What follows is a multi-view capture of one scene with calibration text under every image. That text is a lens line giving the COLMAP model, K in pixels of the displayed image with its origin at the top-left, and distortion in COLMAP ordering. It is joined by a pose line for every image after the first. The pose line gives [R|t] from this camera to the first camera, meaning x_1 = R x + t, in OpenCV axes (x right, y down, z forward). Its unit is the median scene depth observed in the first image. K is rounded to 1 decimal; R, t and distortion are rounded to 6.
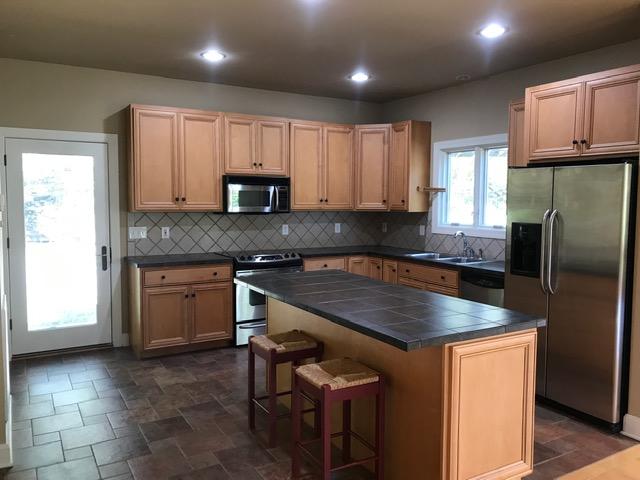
lens RADIAL K [[521.4, 0, 317.8], [0, 521.4, 235.8], [0, 0, 1]] dist [0.038849, -0.048627]
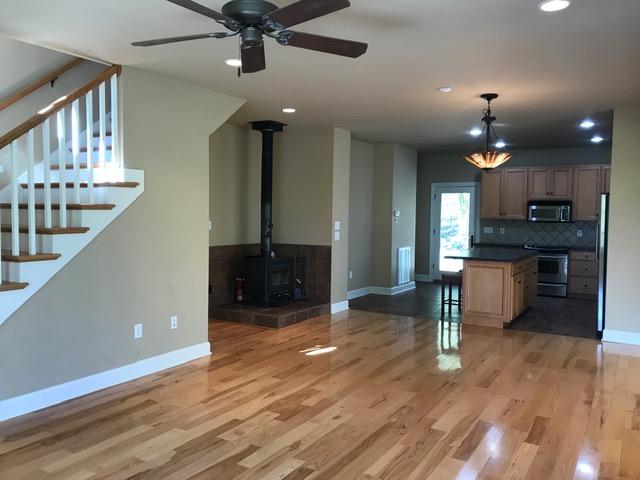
lens RADIAL K [[521.4, 0, 317.8], [0, 521.4, 235.8], [0, 0, 1]] dist [0.038849, -0.048627]
pose [[0.472021, 0.046207, -0.880376, 1.095609], [-0.066645, 0.997638, 0.016630, 0.025727], [0.879065, 0.050823, 0.473986, -0.511556]]
